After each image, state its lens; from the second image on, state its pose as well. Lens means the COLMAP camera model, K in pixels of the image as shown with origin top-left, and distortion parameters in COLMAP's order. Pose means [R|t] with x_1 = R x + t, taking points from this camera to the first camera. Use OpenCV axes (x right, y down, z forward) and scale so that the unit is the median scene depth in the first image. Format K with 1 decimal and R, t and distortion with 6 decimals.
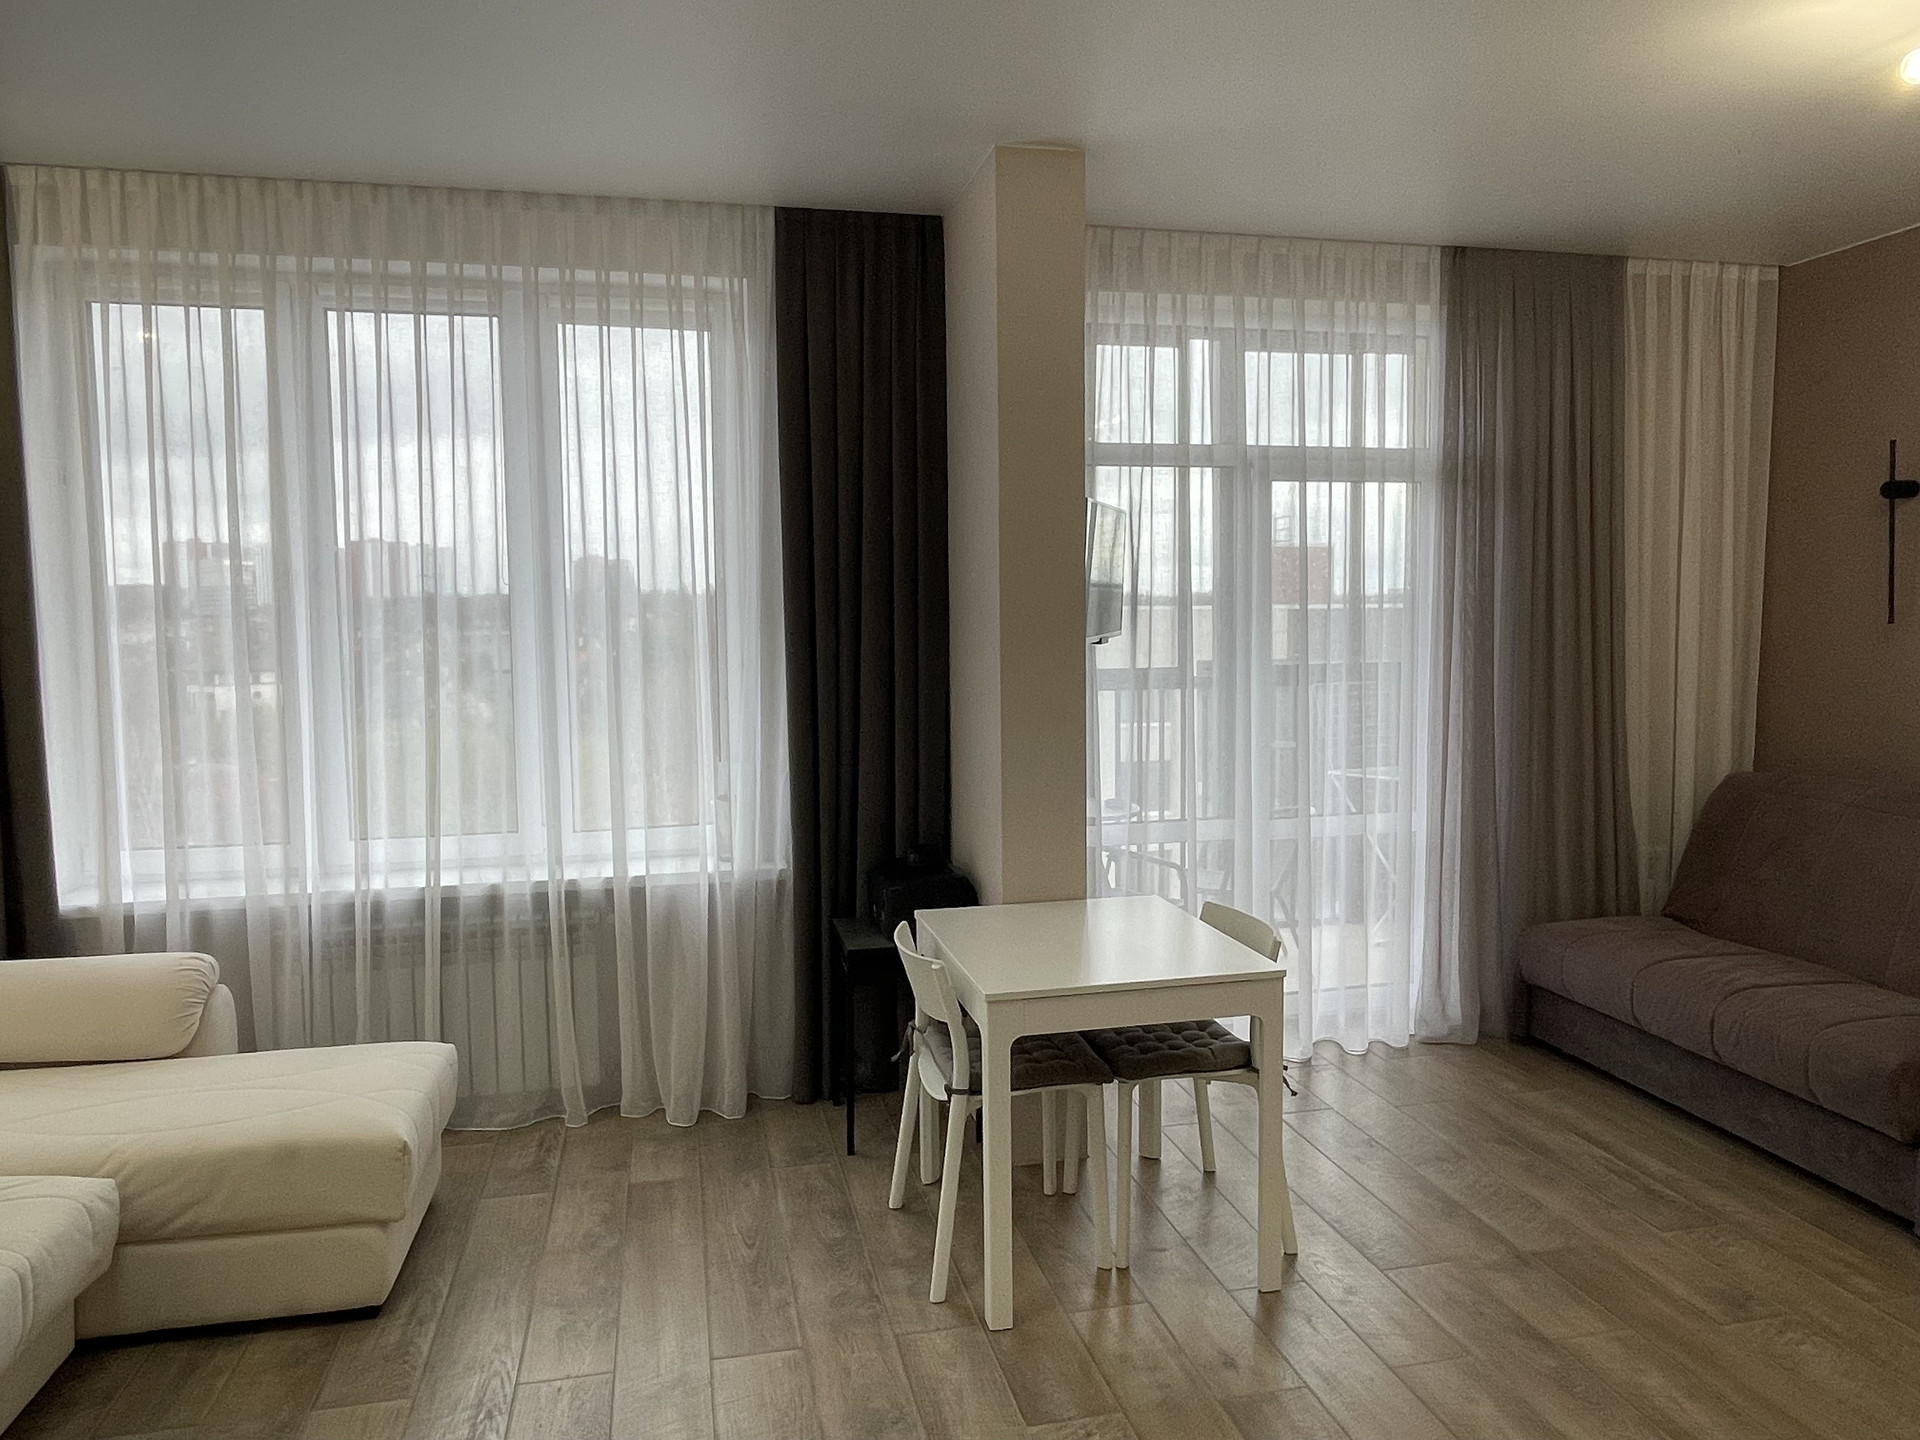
lens RADIAL K [[1293.8, 0, 956.7], [0, 1293.8, 729.4], [0, 0, 1]] dist [0.000763, 0.001938]
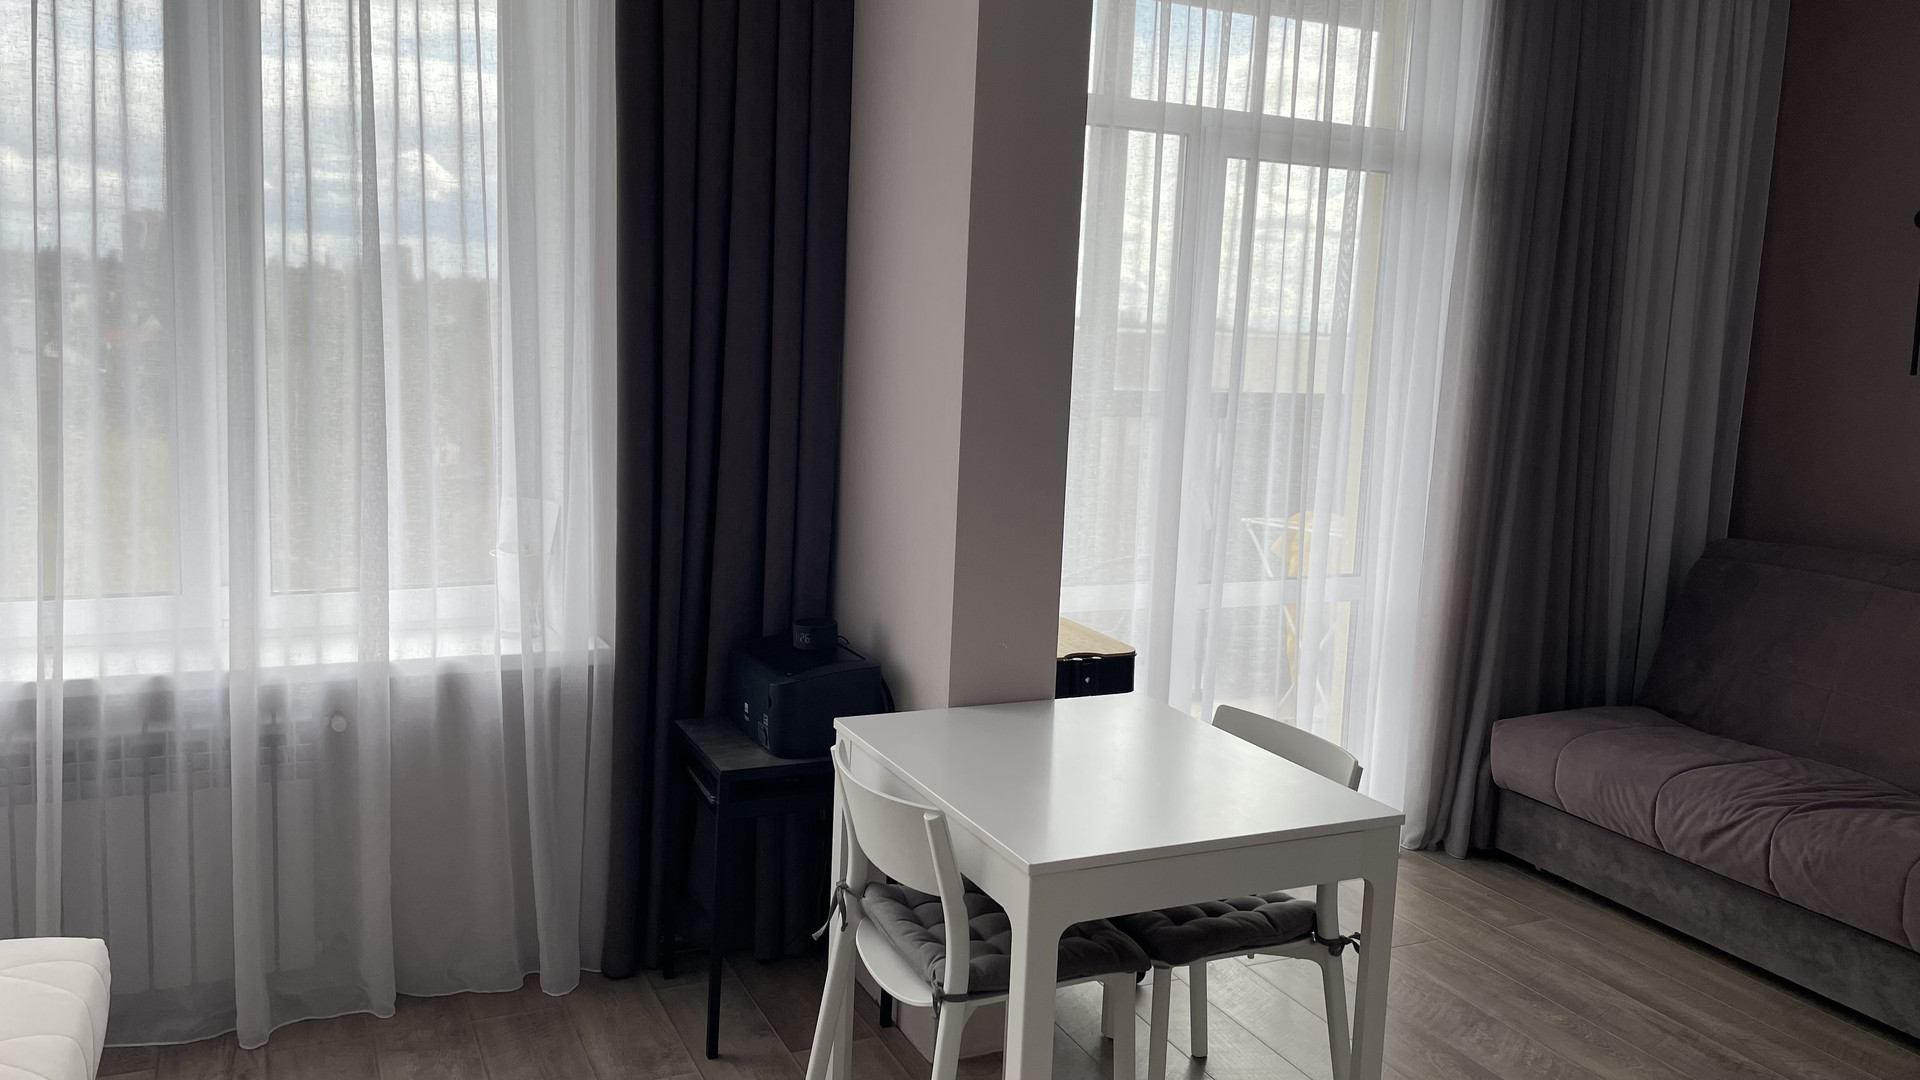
lens RADIAL K [[1443.2, 0, 965.0], [0, 1443.2, 519.5], [0, 0, 1]] dist [0.023455, 0.000669]
pose [[0.970638, 0.029055, 0.238785, -0.145174], [-0.040651, 0.998214, 0.043780, -0.003749], [-0.237087, -0.052202, 0.970085, 0.219258]]
